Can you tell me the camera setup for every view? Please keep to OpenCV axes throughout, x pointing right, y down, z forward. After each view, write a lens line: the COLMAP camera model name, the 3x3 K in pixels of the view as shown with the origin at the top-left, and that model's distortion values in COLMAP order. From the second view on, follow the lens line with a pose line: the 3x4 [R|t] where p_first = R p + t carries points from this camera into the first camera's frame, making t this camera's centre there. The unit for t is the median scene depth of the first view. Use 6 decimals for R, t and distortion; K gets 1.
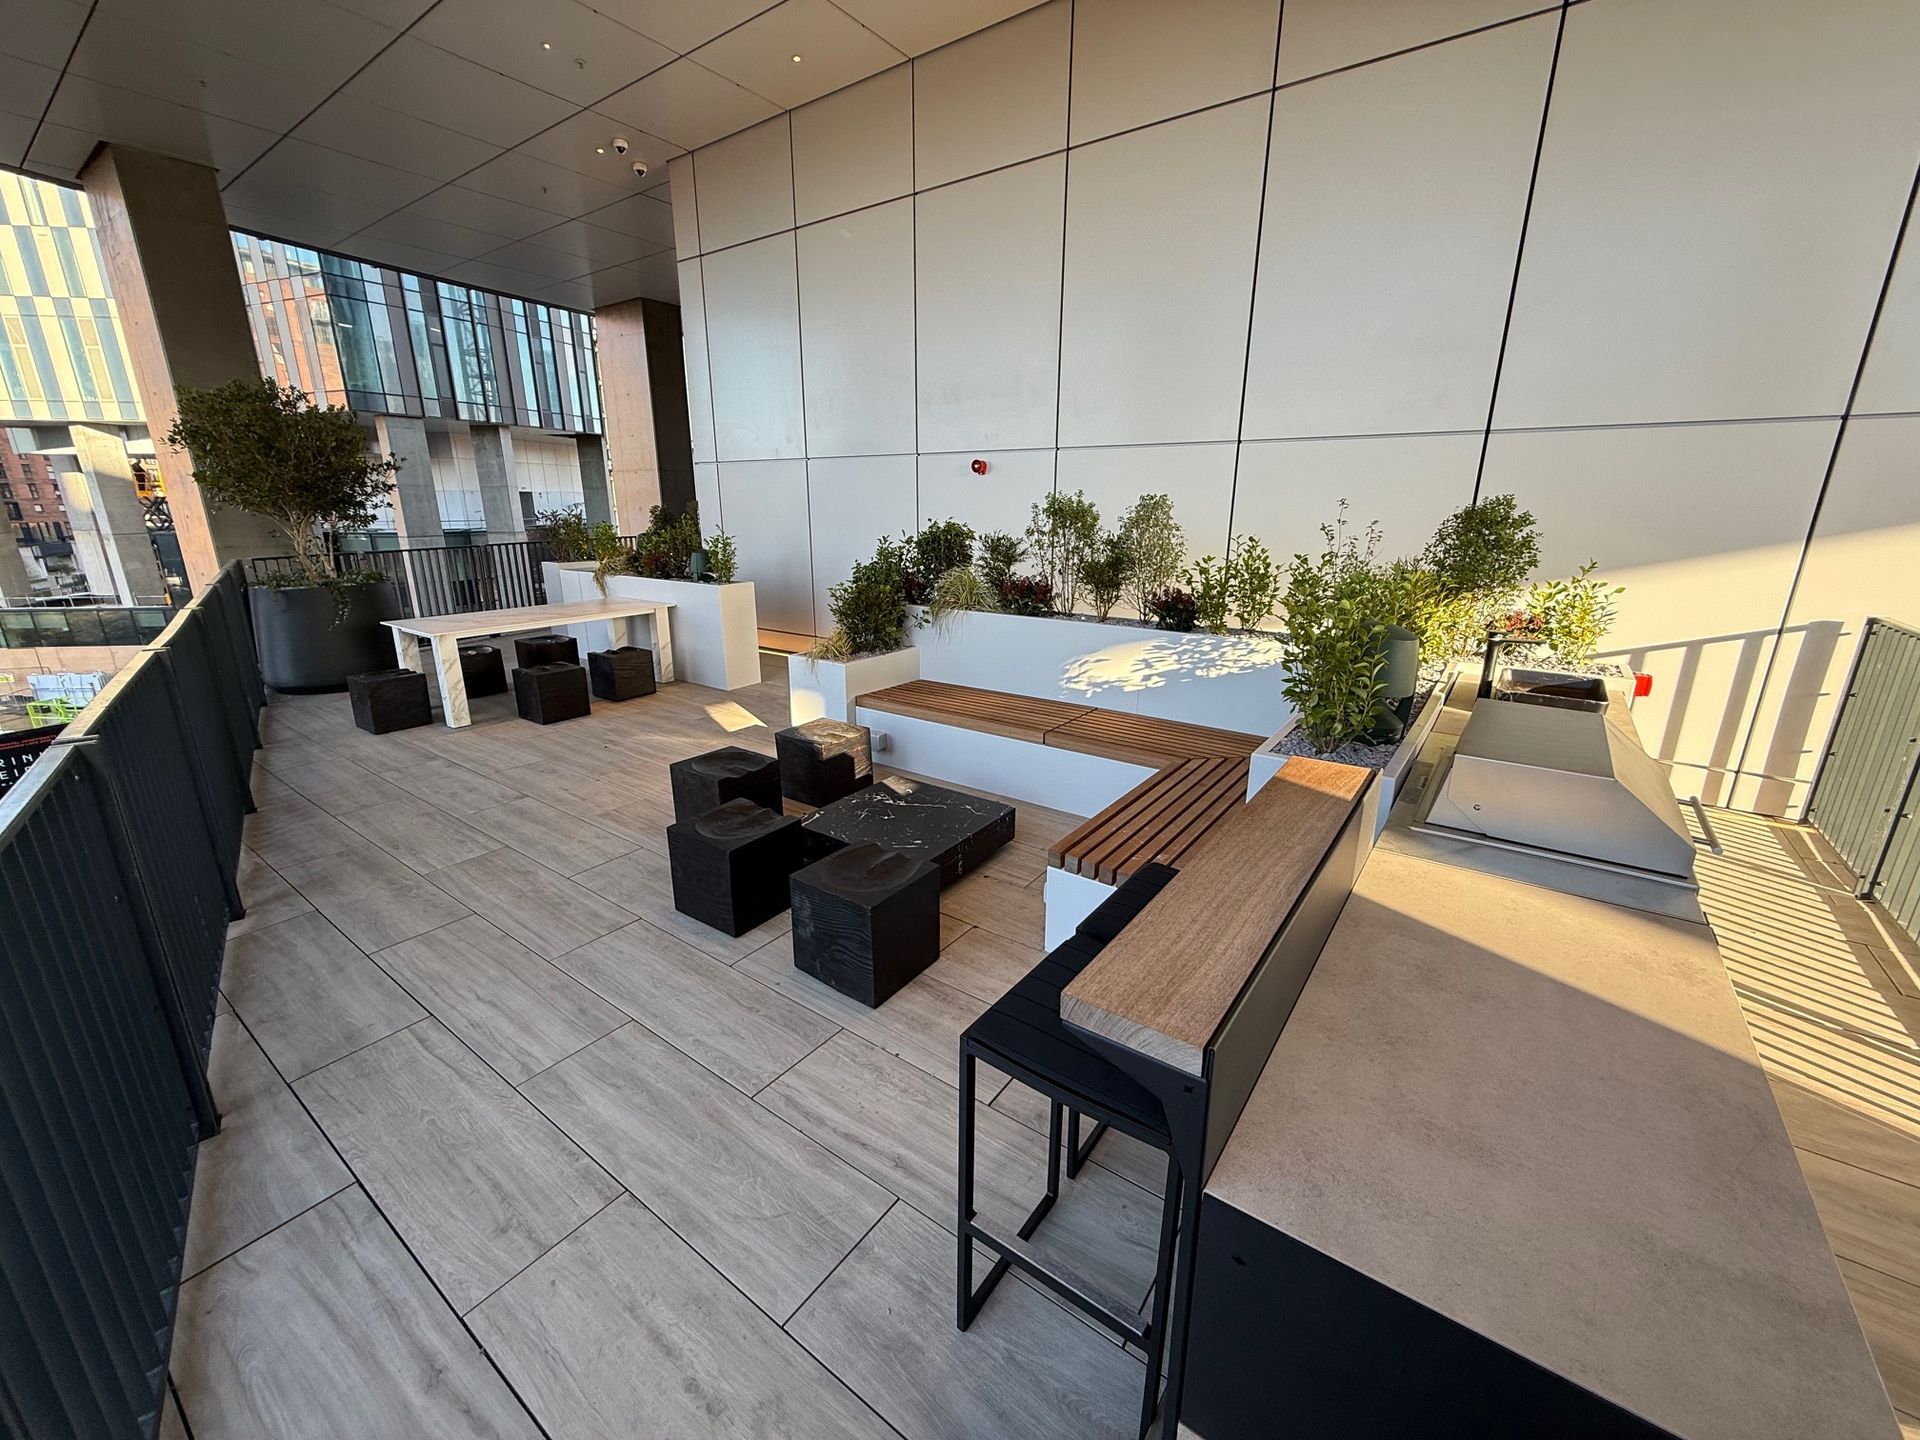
lens RADIAL K [[767.9, 0, 959.5], [0, 767.9, 723.5], [0, 0, 1]] dist [0.001531, 0.000106]
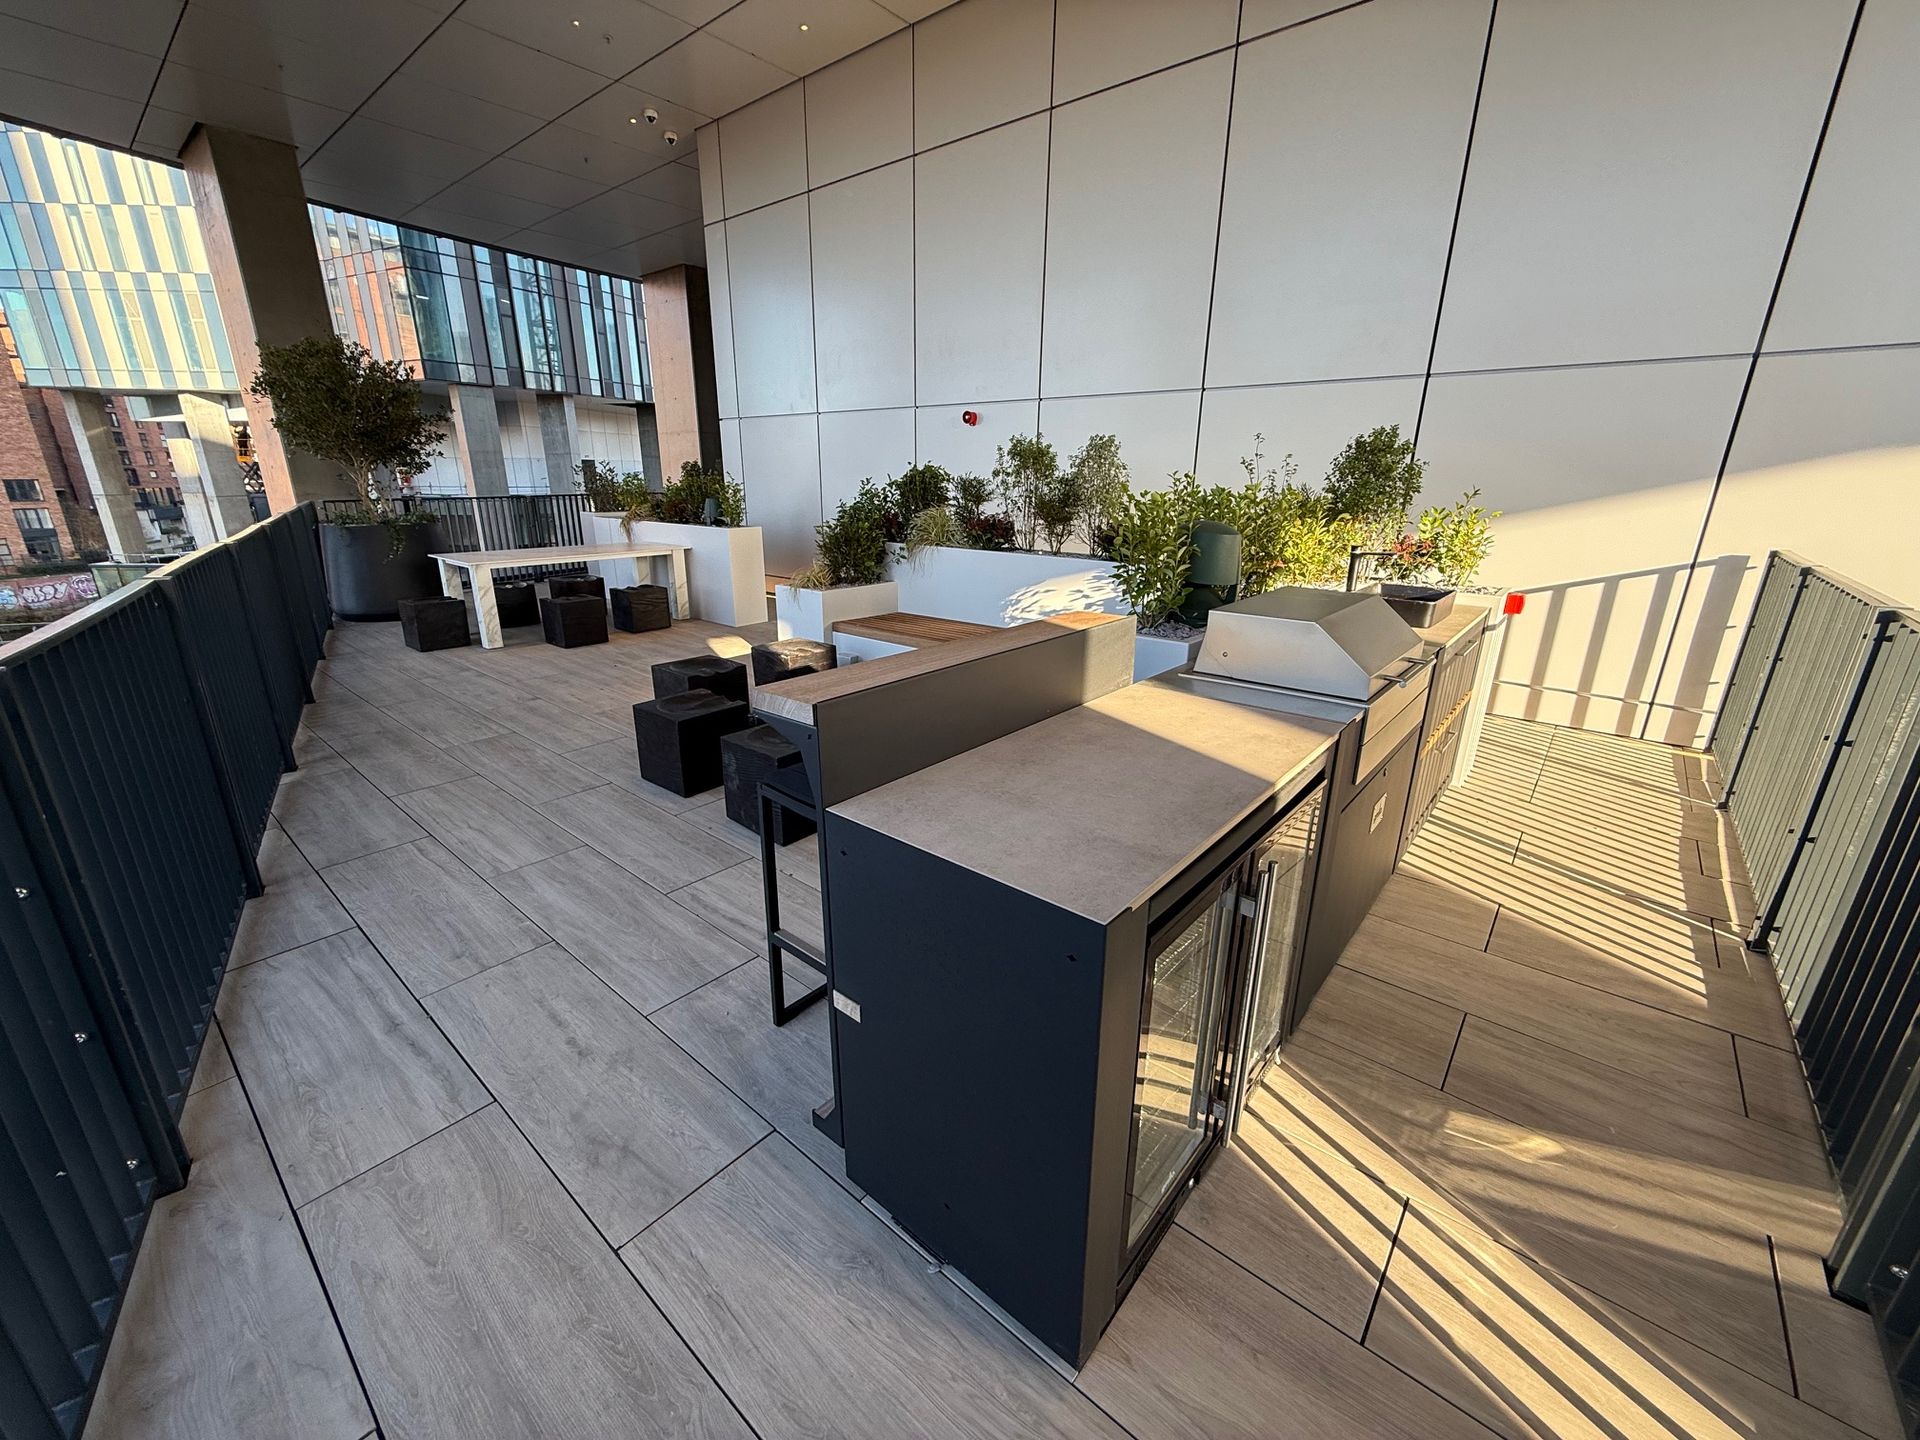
lens RADIAL K [[767.9, 0, 958.8], [0, 767.9, 722.0], [0, 0, 1]] dist [0.001531, 0.000106]
pose [[0.997350, 0.029011, -0.066711, 0.122648], [-0.027059, 0.999184, 0.029990, 0.069538], [0.067527, -0.028106, 0.997322, -0.088865]]
